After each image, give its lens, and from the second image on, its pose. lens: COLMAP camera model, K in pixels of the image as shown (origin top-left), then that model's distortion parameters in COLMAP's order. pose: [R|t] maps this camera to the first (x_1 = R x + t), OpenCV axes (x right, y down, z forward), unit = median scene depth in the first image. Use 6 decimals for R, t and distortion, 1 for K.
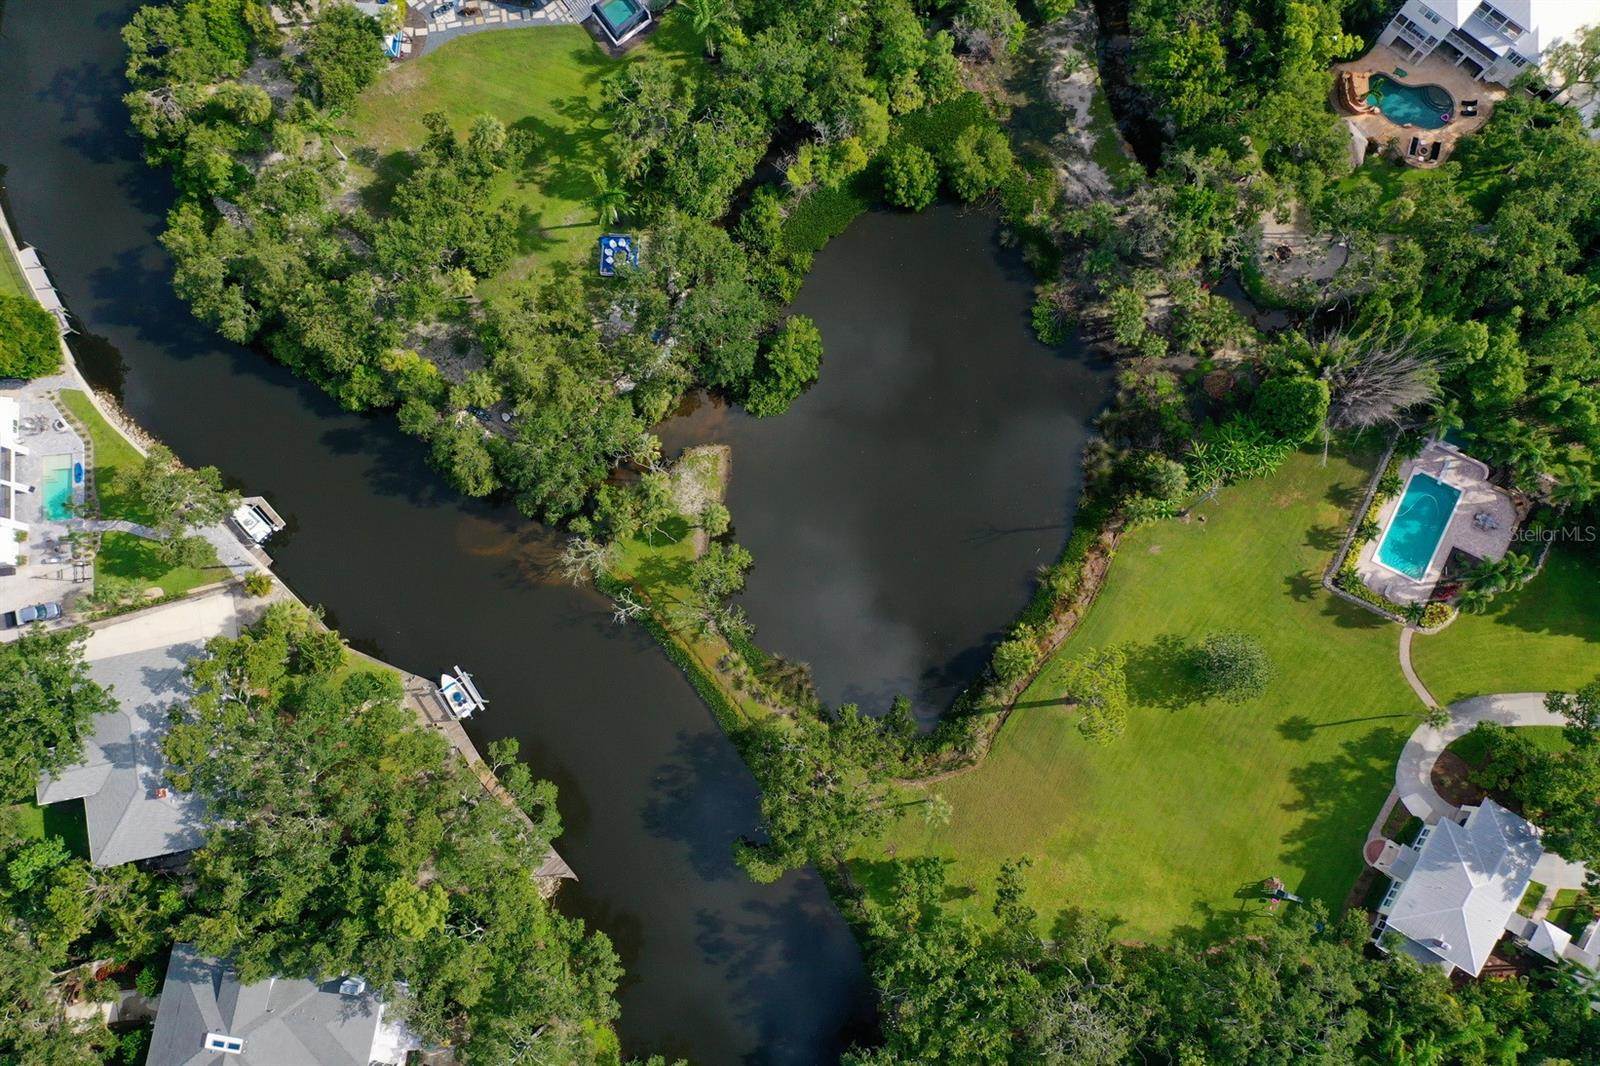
lens RADIAL K [[1255.9, 0, 800.0], [0, 1255.9, 533.0], [0, 0, 1]] dist [0.005508, 0.010078]
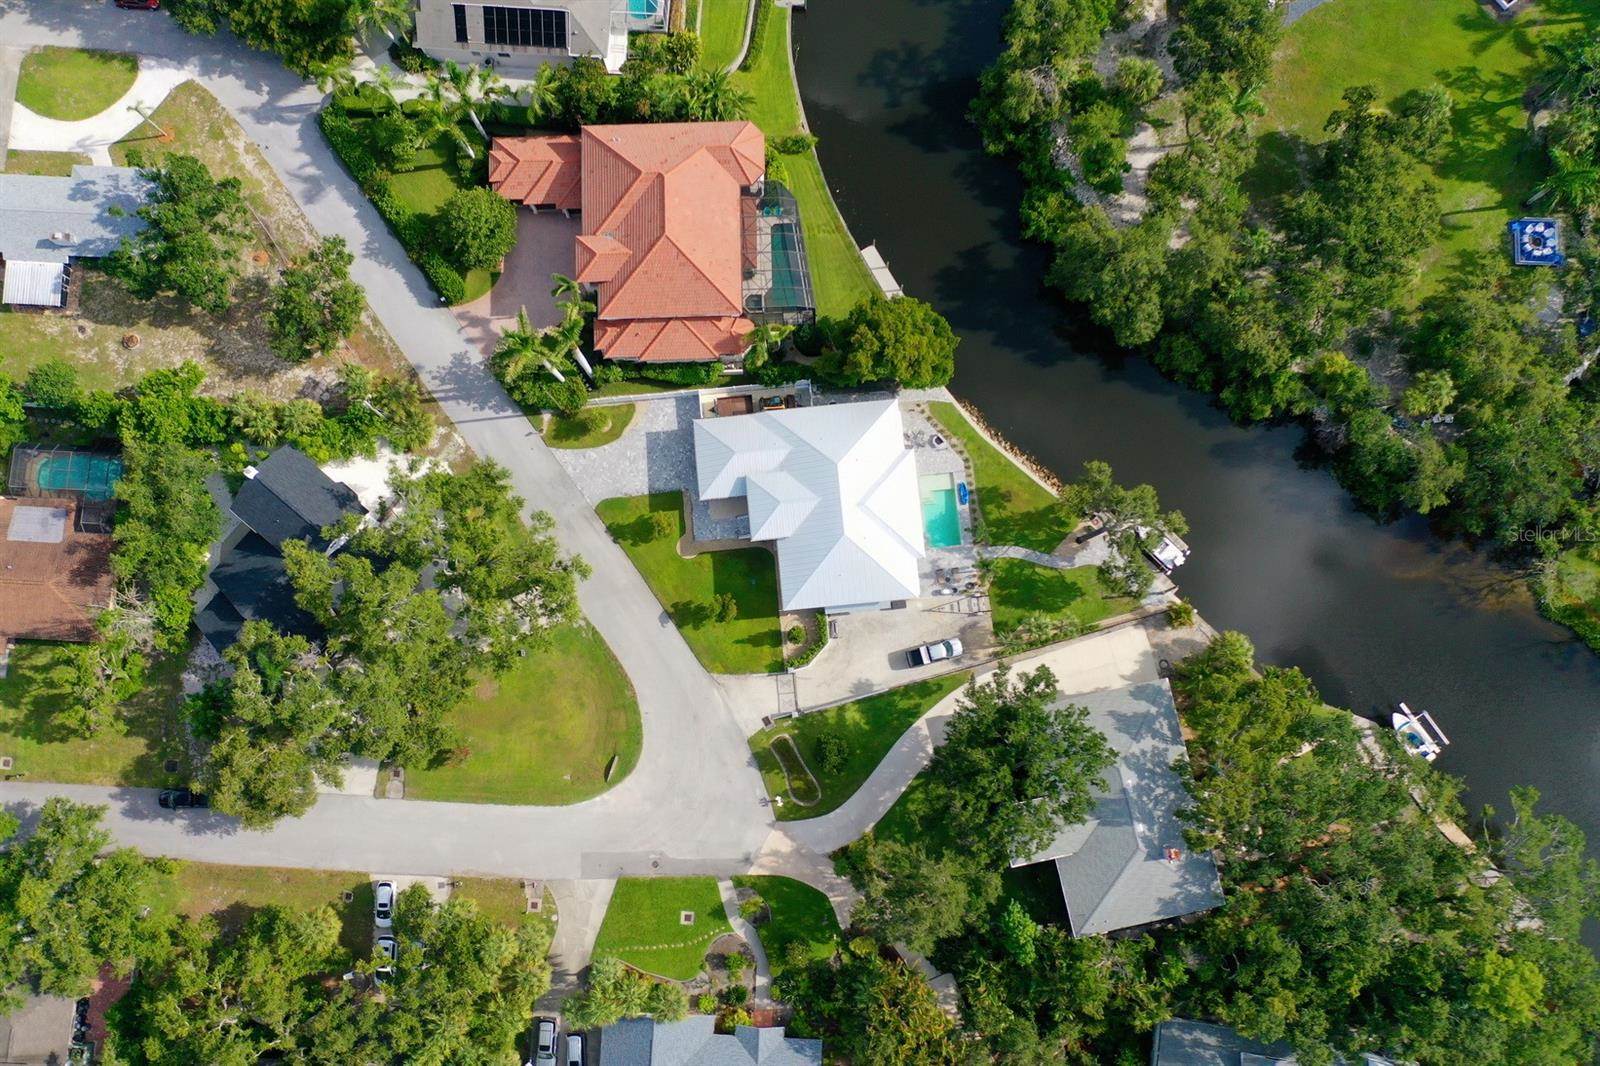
lens RADIAL K [[1235.5, 0, 800.0], [0, 1235.5, 533.0], [0, 0, 1]] dist [-0.004529, 0.013255]
pose [[0.999799, -0.014405, -0.013927, -0.675059], [0.014475, 0.999883, 0.004965, -0.025656], [0.013854, -0.005165, 0.999891, 0.111429]]
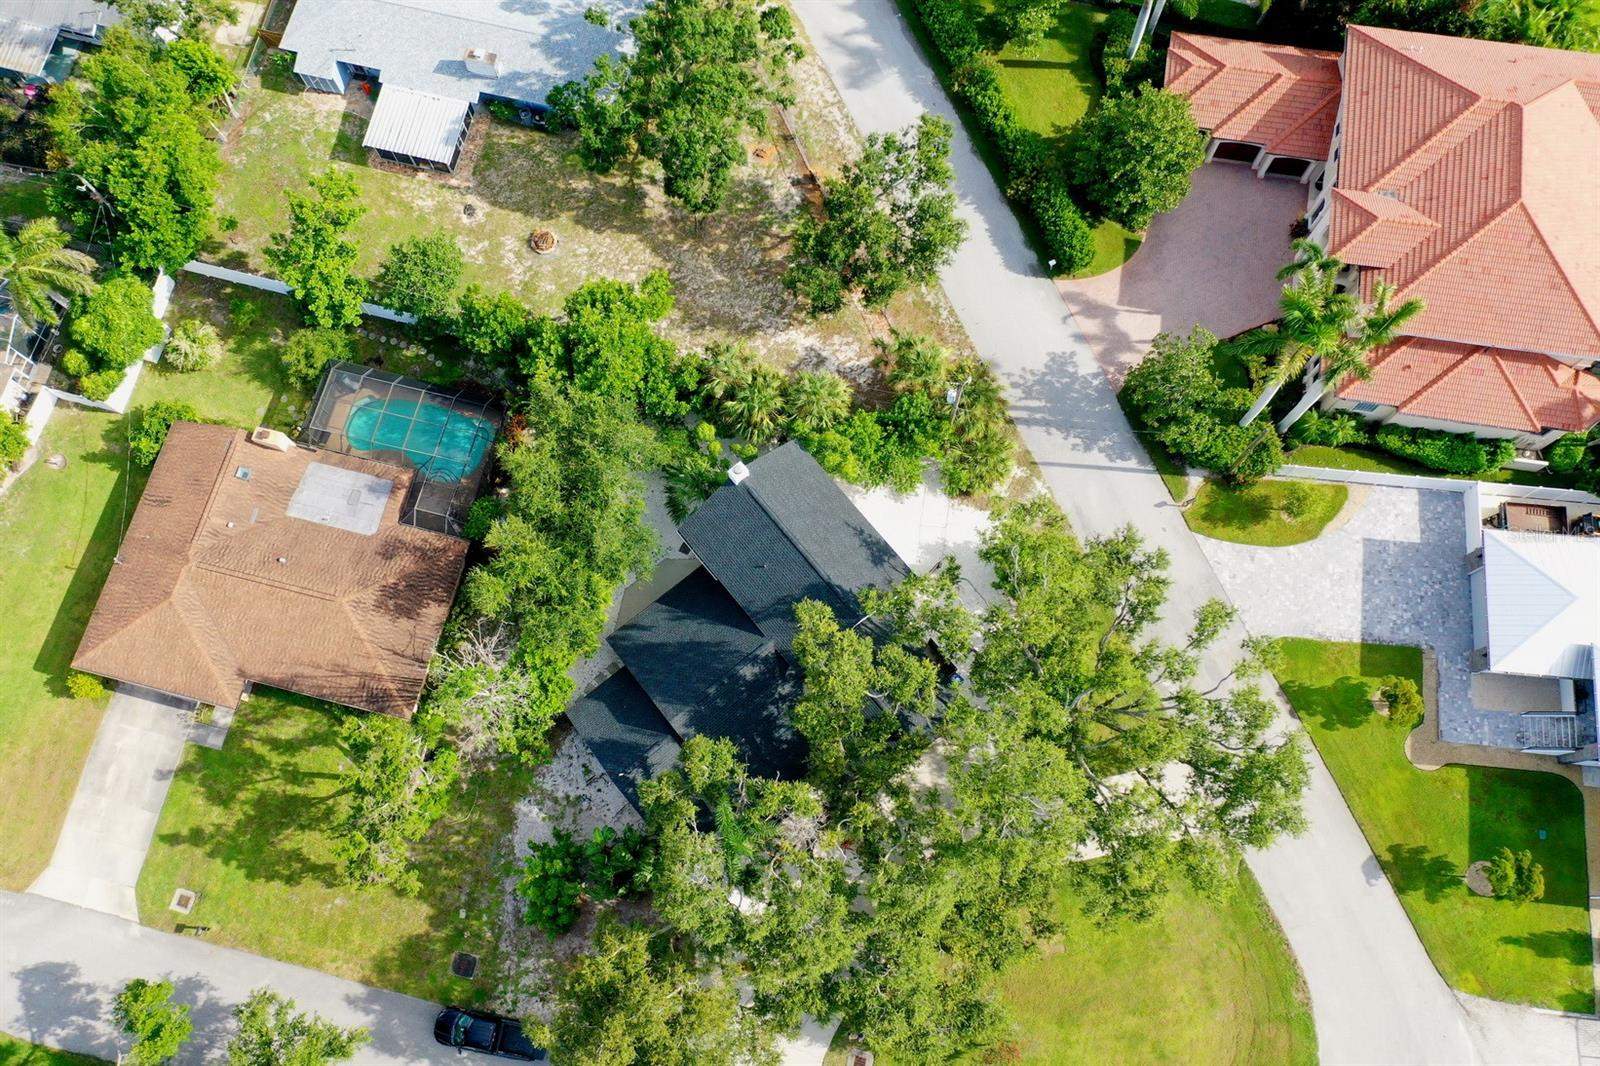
lens RADIAL K [[1255.9, 0, 800.0], [0, 1255.9, 533.0], [0, 0, 1]] dist [0.005508, 0.010078]
pose [[0.983500, 0.164718, -0.074801, -0.995796], [-0.173382, 0.976255, -0.129863, 0.012758], [0.051634, 0.140689, 0.988706, 0.473114]]
